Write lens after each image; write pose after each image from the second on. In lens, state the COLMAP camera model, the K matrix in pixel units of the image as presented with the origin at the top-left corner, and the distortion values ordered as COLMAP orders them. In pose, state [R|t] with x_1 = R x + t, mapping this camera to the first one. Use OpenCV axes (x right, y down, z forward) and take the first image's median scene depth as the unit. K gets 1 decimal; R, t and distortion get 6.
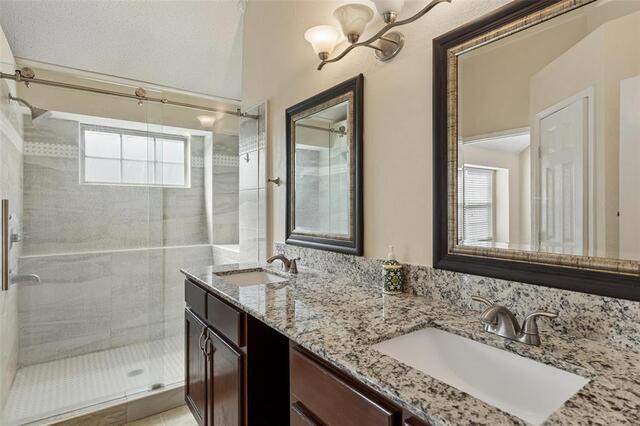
lens RADIAL K [[354.8, 0, 320.4], [0, 354.8, 211.2], [0, 0, 1]] dist [0.004142, -0.002288]
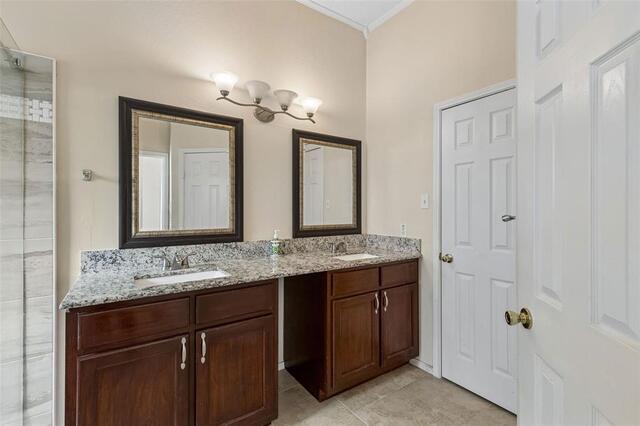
lens RADIAL K [[293.8, 0, 324.7], [0, 293.8, 211.7], [0, 0, 1]] dist [0.016150, -0.001423]
pose [[-0.026493, -0.005051, 0.999636, -1.370205], [0.004577, 0.999976, 0.005174, -0.003868], [-0.999639, 0.004712, -0.026469, 0.832330]]
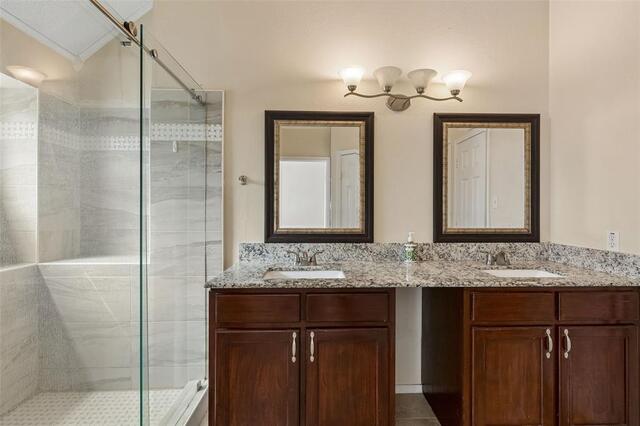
lens RADIAL K [[307.6, 0, 317.4], [0, 307.6, 210.9], [0, 0, 1]] dist [0.003480, -0.001739]
pose [[0.523998, -0.002726, 0.851715, -1.247333], [0.001986, 0.999996, 0.001979, -0.001855], [-0.851717, 0.000654, 0.524002, 0.668961]]
